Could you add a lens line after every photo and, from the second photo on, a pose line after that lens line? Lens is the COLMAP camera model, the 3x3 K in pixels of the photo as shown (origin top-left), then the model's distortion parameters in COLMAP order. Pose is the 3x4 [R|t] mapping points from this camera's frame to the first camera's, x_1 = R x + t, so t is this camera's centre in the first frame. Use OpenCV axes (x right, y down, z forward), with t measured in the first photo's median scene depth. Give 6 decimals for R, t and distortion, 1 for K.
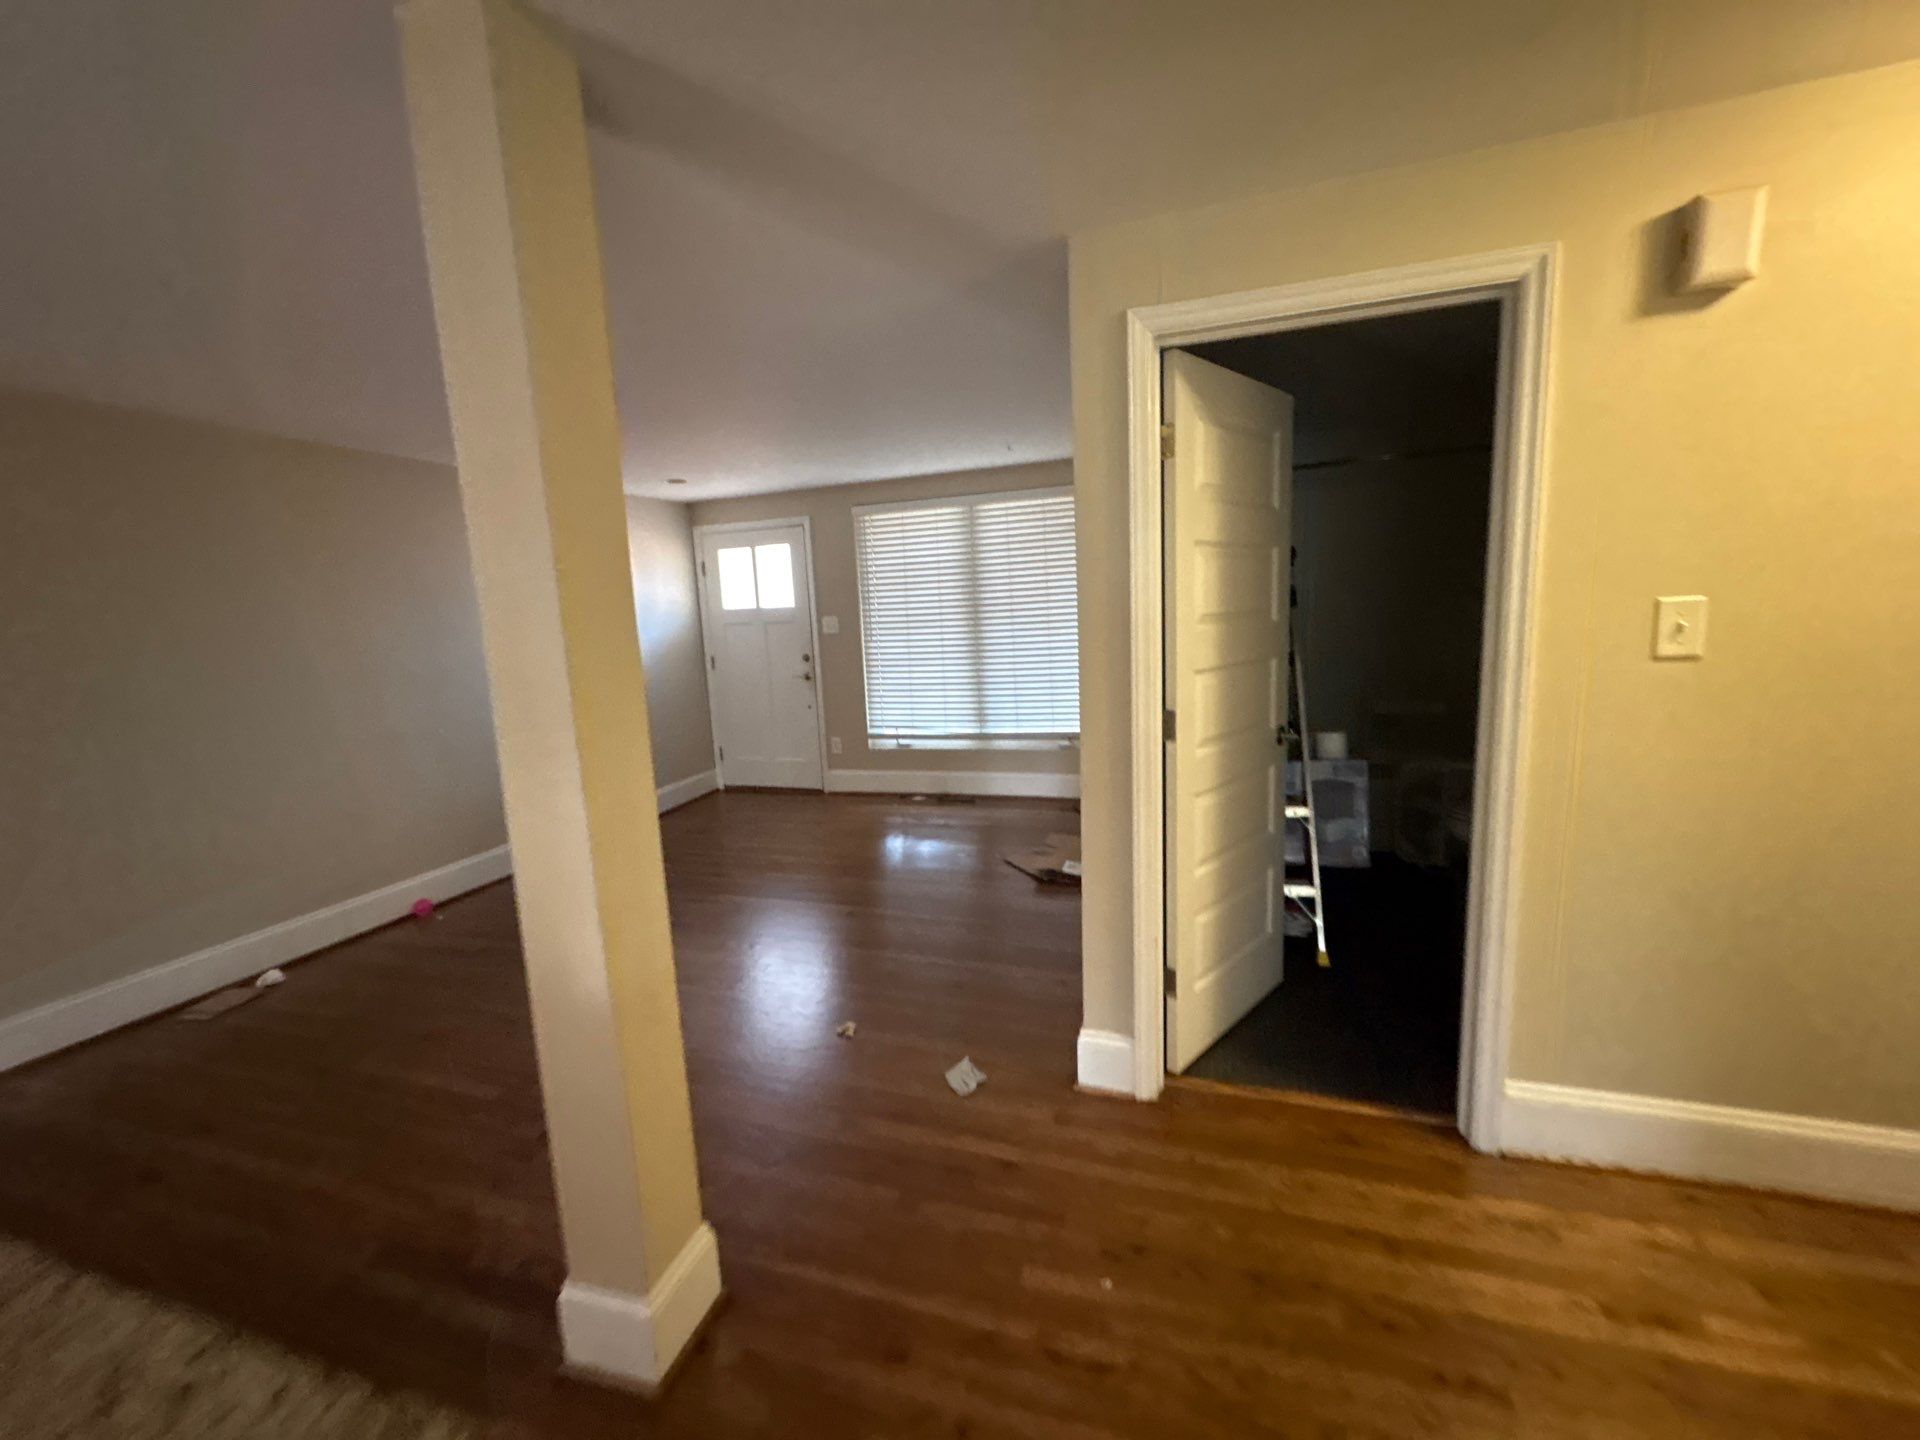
lens RADIAL K [[763.2, 0, 960.0], [0, 763.2, 720.0], [0, 0, 1]] dist [0.002432, 0.000136]
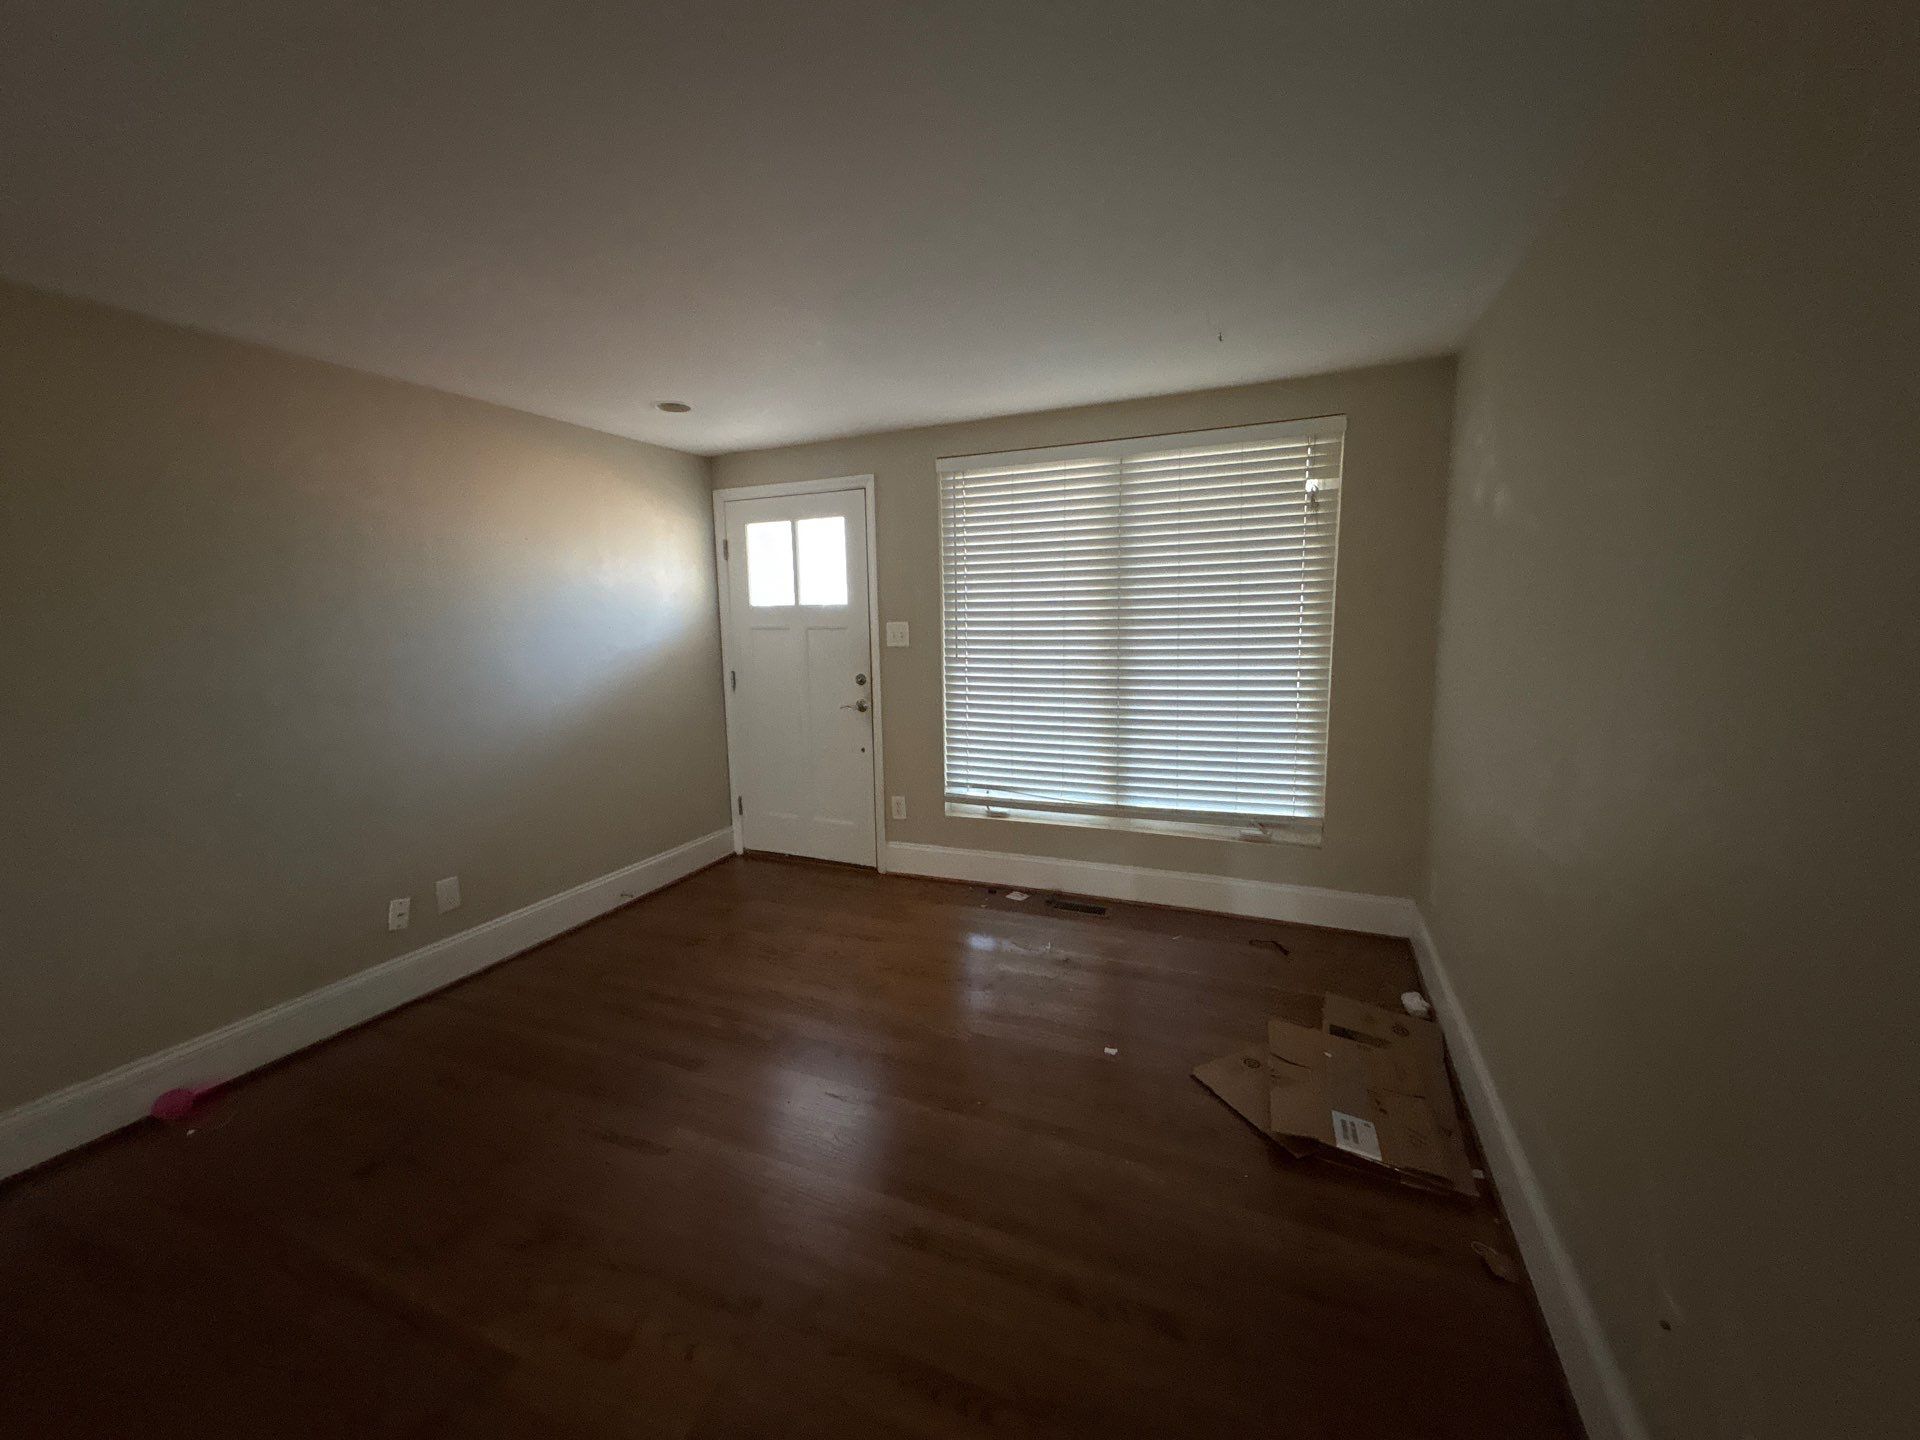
lens RADIAL K [[763.2, 0, 960.0], [0, 763.2, 720.0], [0, 0, 1]] dist [0.002432, 0.000136]
pose [[0.995870, 0.042309, -0.080331, -0.055329], [-0.043264, 0.999012, -0.010181, -0.042384], [0.079821, 0.013614, 0.996716, 0.320271]]
